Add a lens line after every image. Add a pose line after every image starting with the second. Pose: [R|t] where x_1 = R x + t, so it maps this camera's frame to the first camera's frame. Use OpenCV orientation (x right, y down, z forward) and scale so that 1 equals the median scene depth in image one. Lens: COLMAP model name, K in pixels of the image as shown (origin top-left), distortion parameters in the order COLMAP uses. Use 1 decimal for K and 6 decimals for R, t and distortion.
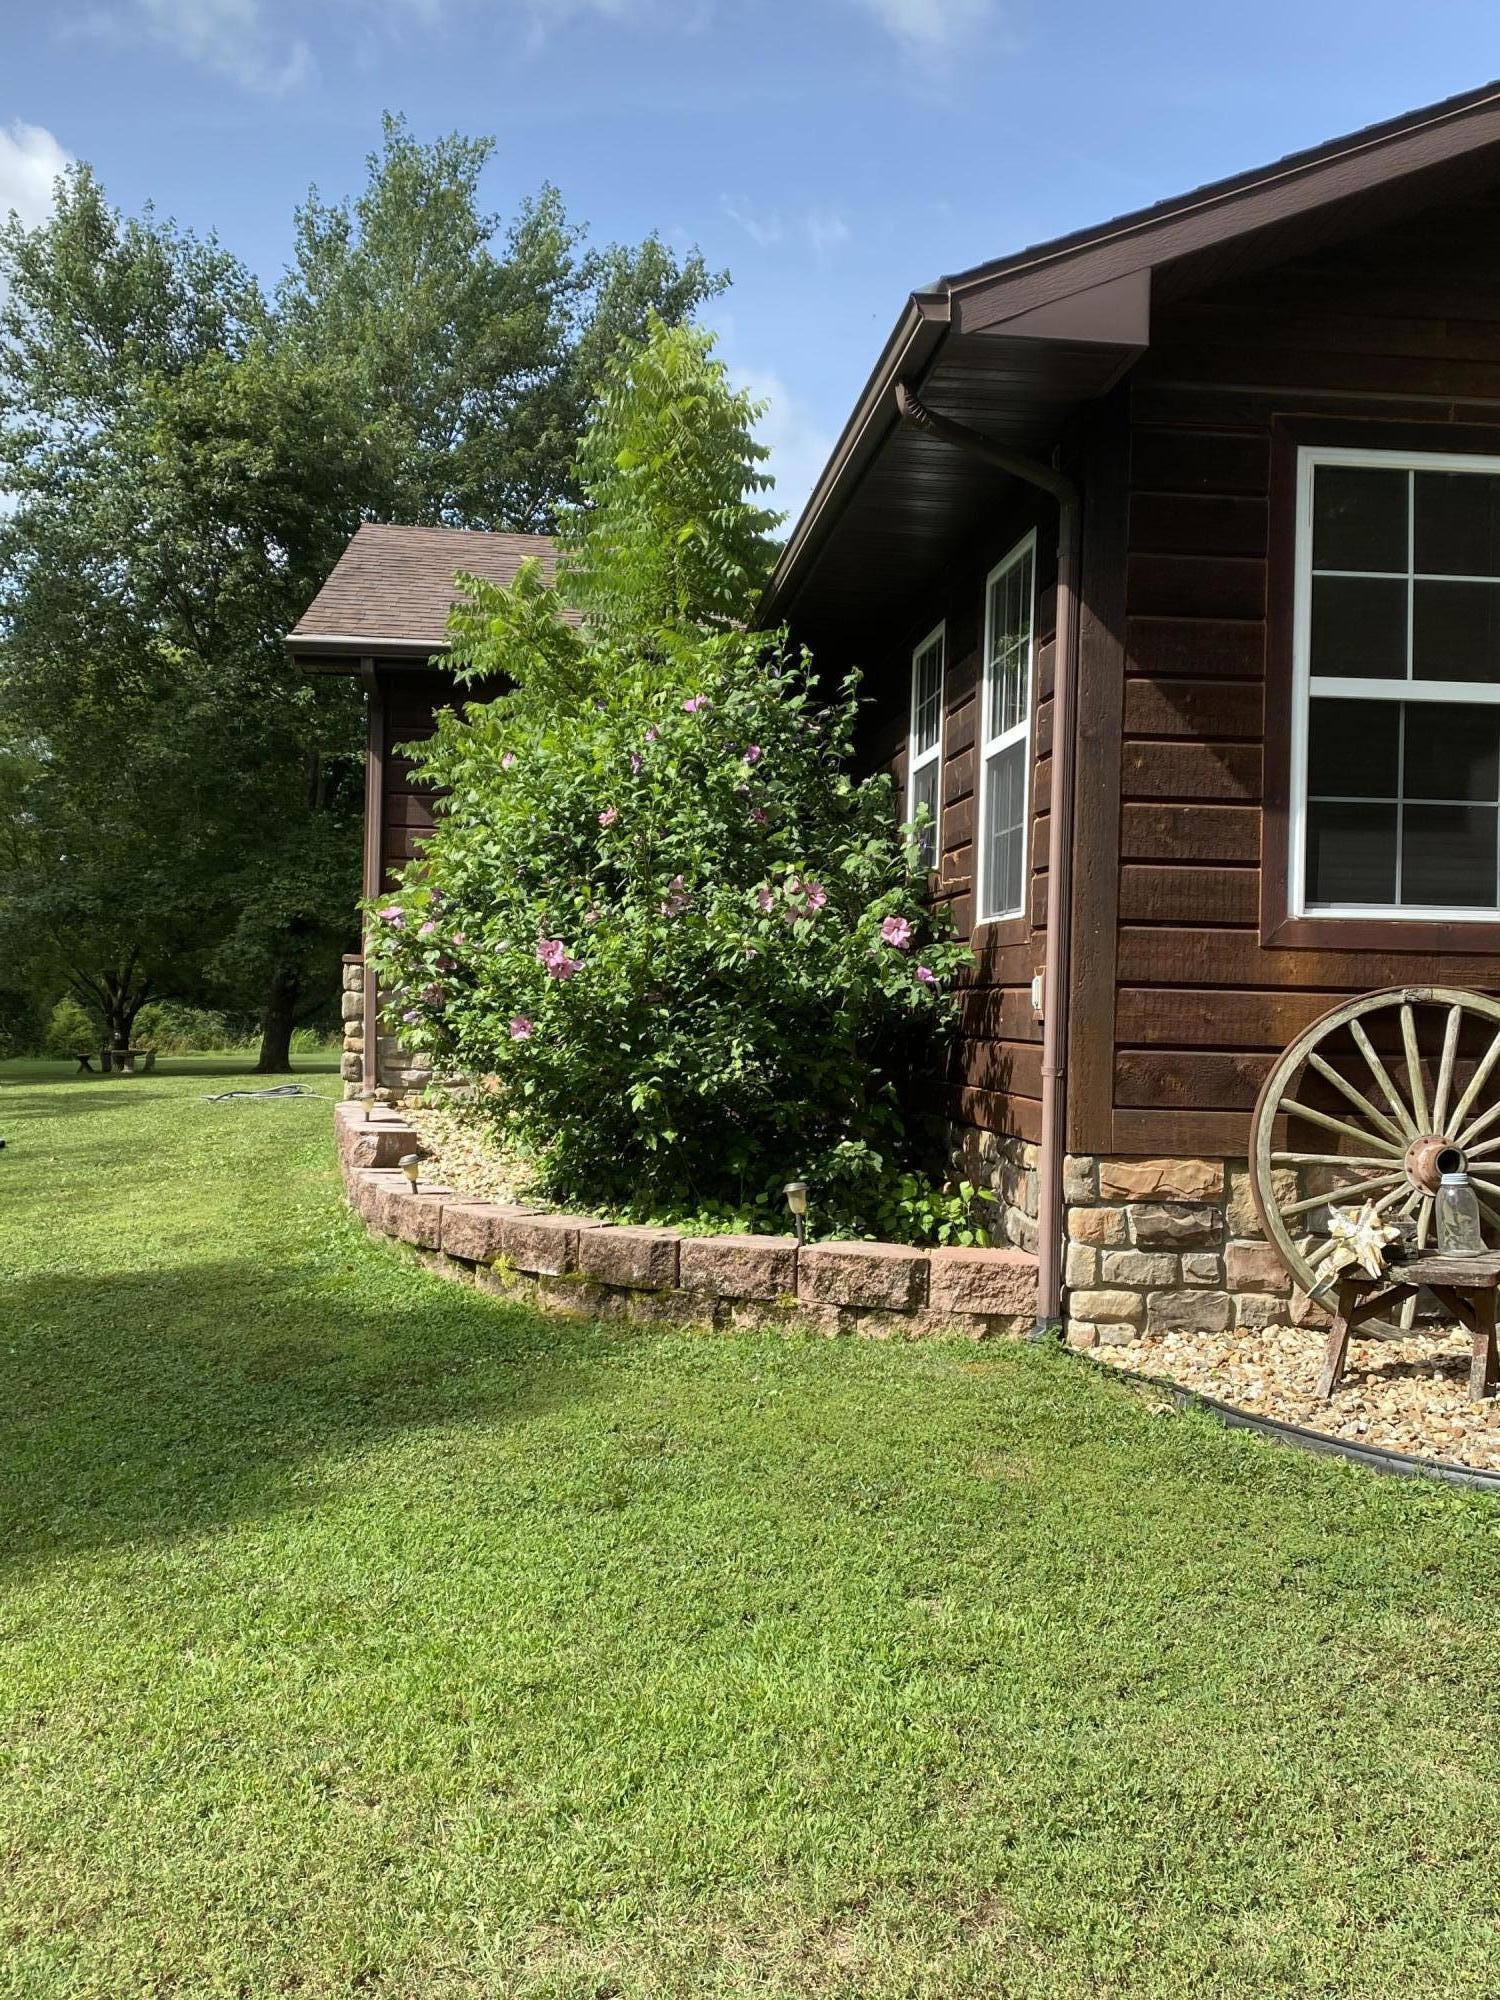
lens RADIAL K [[1917.3, 0, 750.0], [0, 1917.3, 1000.0], [0, 0, 1]] dist [0.011755, 0.005643]
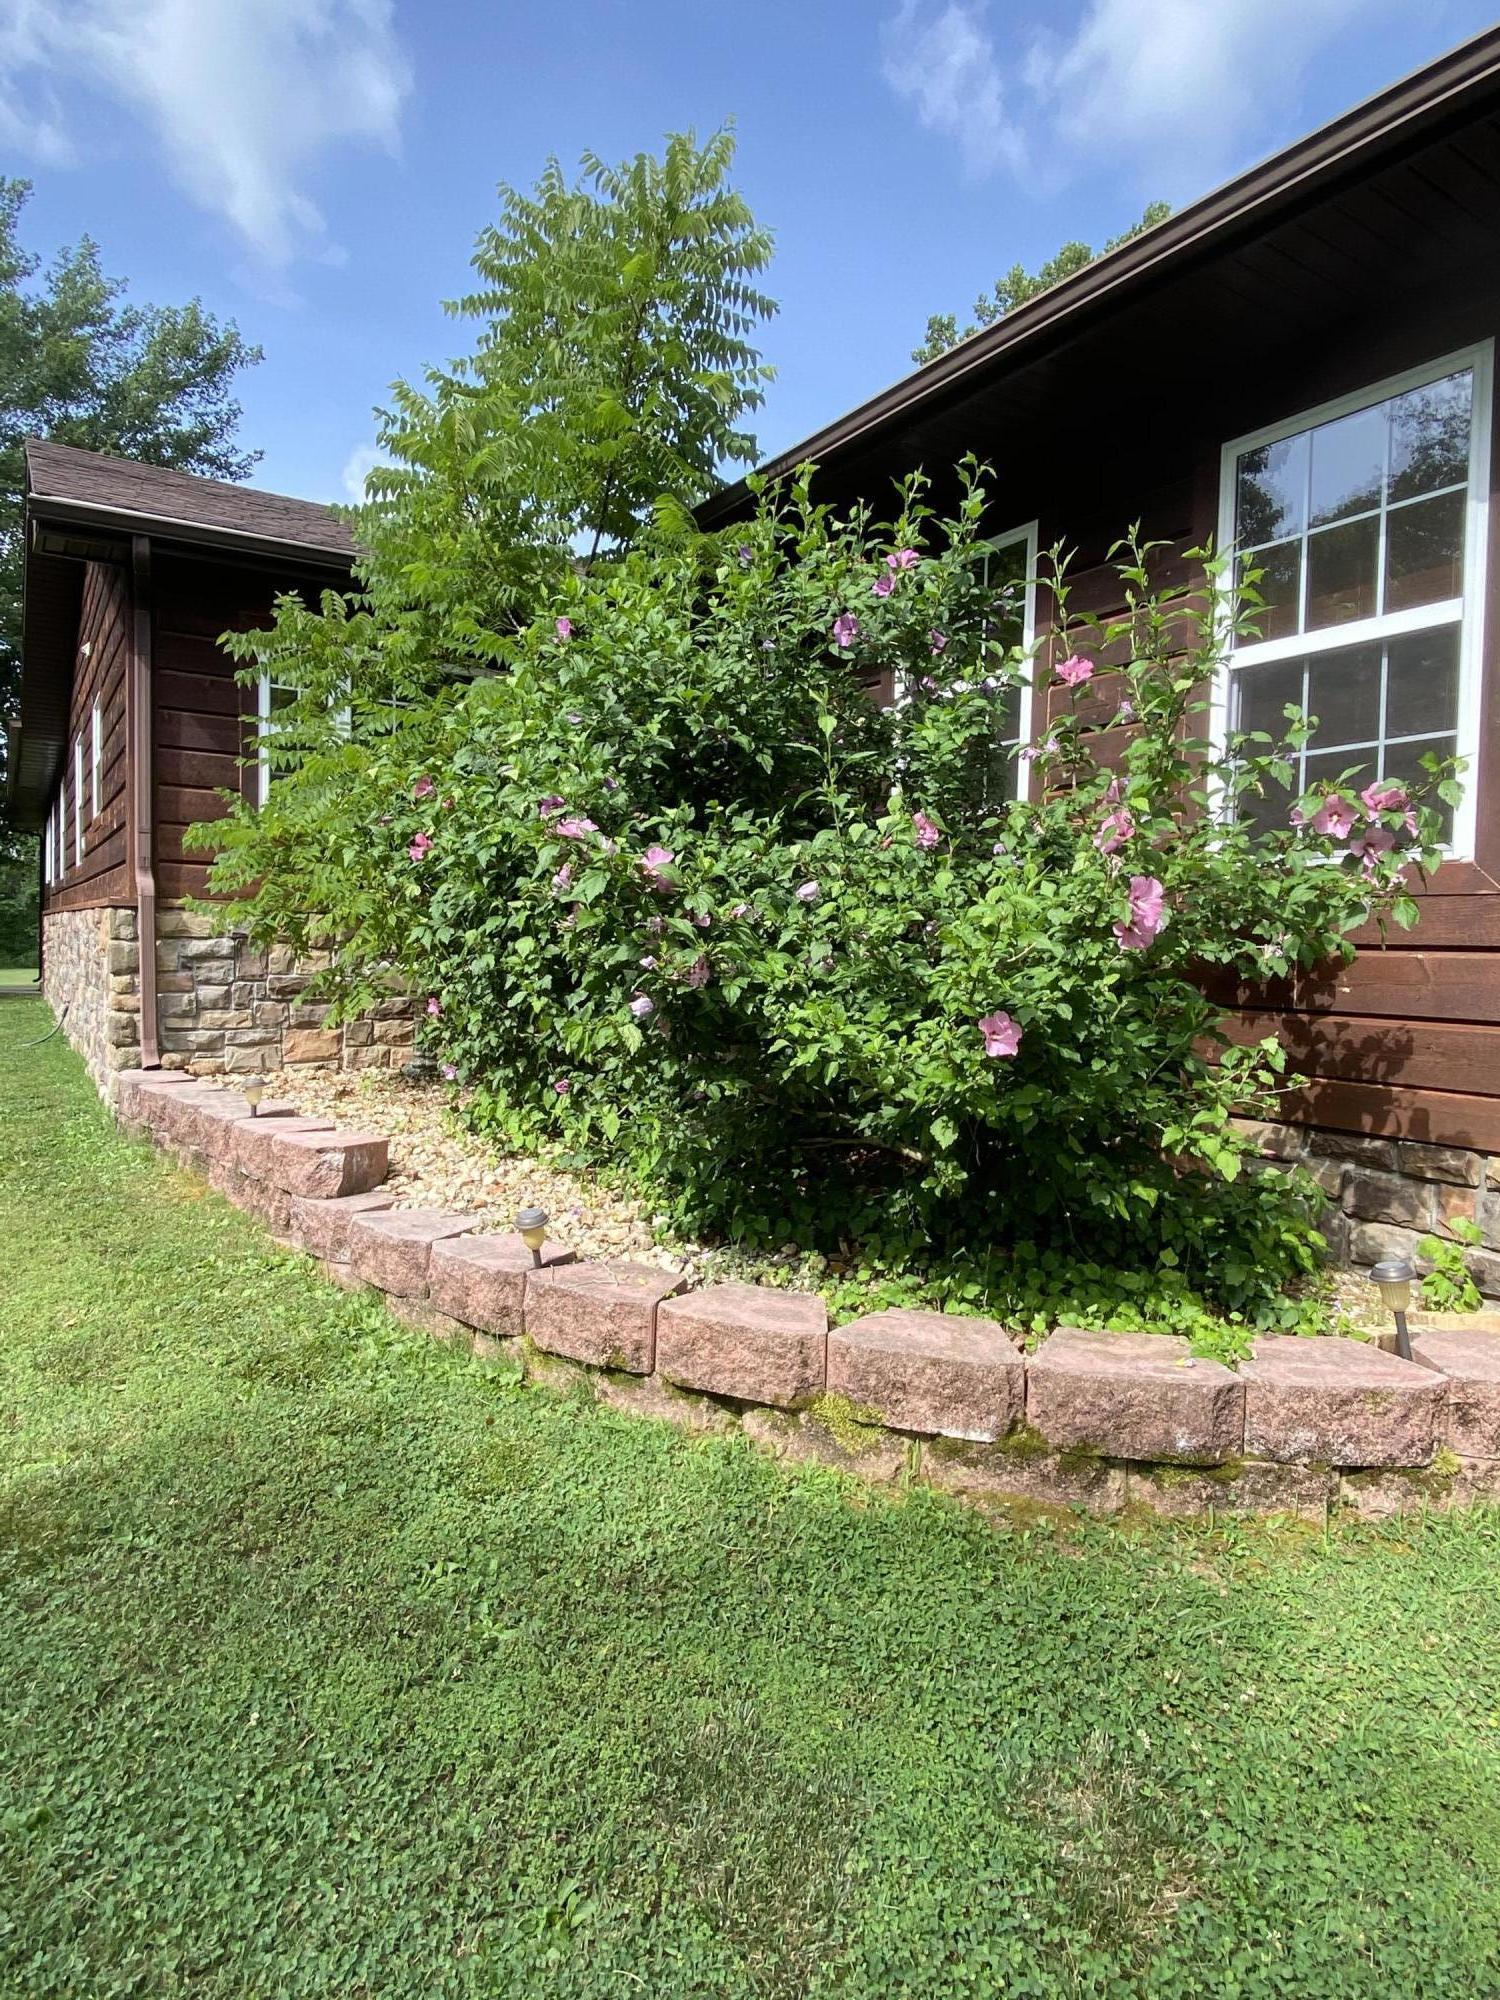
lens RADIAL K [[1172.0, 0, 750.0], [0, 1172.0, 1000.0], [0, 0, 1]] dist [0.007070, -0.001910]
pose [[0.895919, -0.020703, 0.443735, -0.249770], [-0.004218, 0.998472, 0.055102, -0.009989], [-0.444198, -0.051238, 0.894462, 0.546275]]
